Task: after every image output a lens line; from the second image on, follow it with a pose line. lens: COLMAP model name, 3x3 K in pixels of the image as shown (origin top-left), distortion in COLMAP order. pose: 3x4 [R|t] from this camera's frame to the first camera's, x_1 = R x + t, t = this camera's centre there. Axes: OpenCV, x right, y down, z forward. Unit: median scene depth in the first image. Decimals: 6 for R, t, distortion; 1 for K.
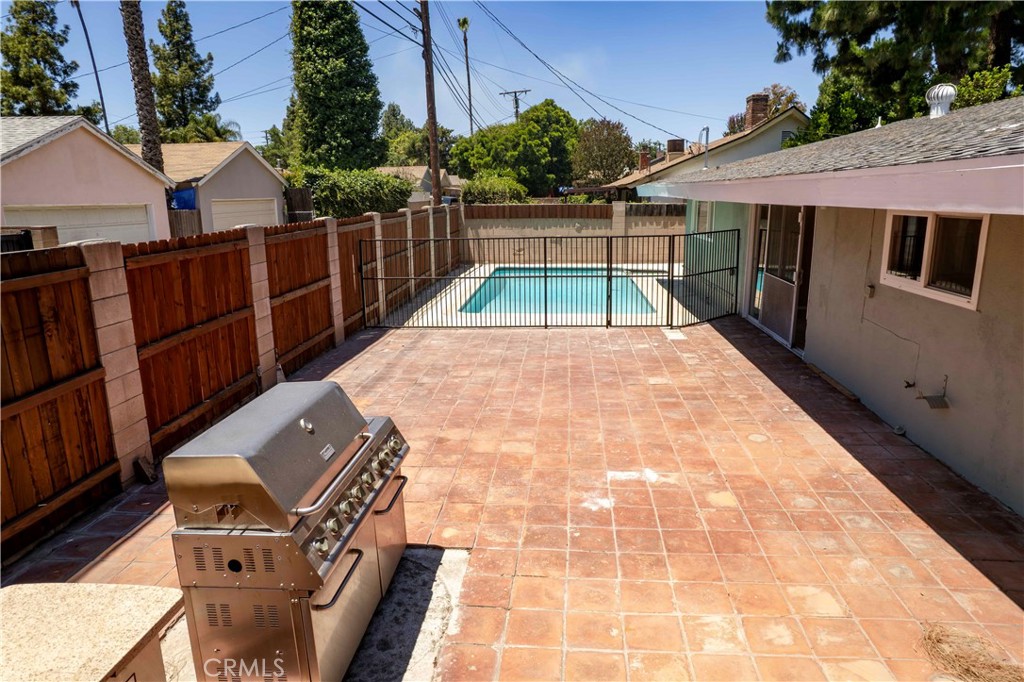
lens RADIAL K [[654.8, 0, 519.1], [0, 654.8, 344.8], [0, 0, 1]] dist [-0.094130, 0.083469]
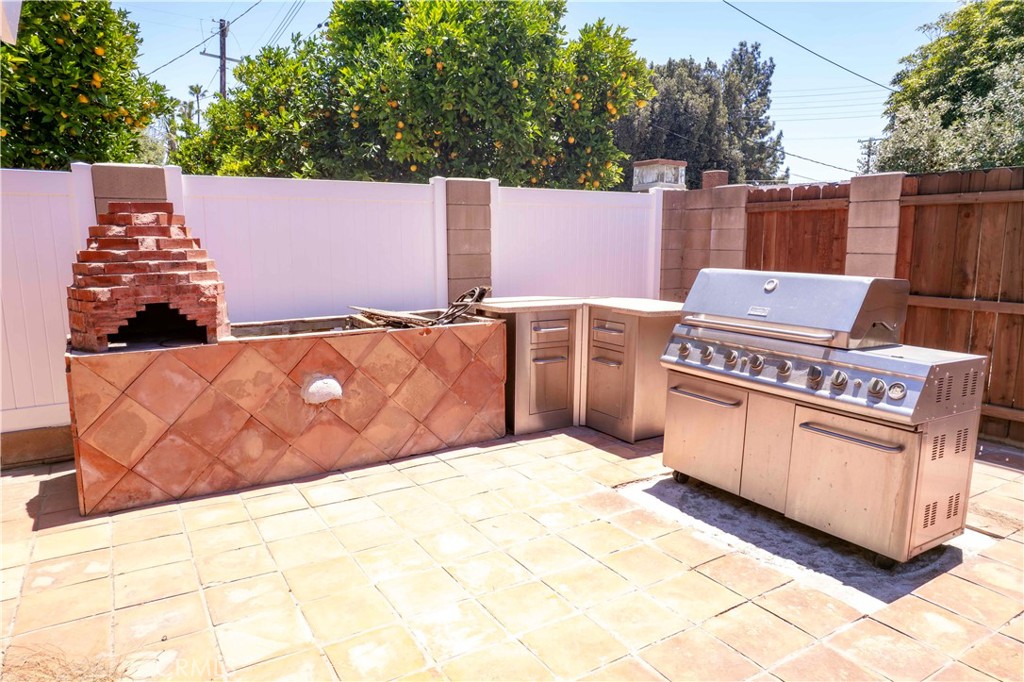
lens RADIAL K [[654.8, 0, 519.1], [0, 654.8, 344.8], [0, 0, 1]] dist [-0.094130, 0.083469]
pose [[-0.797713, 0.110708, -0.592787, 0.595498], [-0.124790, 0.931421, 0.341880, -0.095221], [0.589984, 0.346696, -0.729192, 1.360349]]
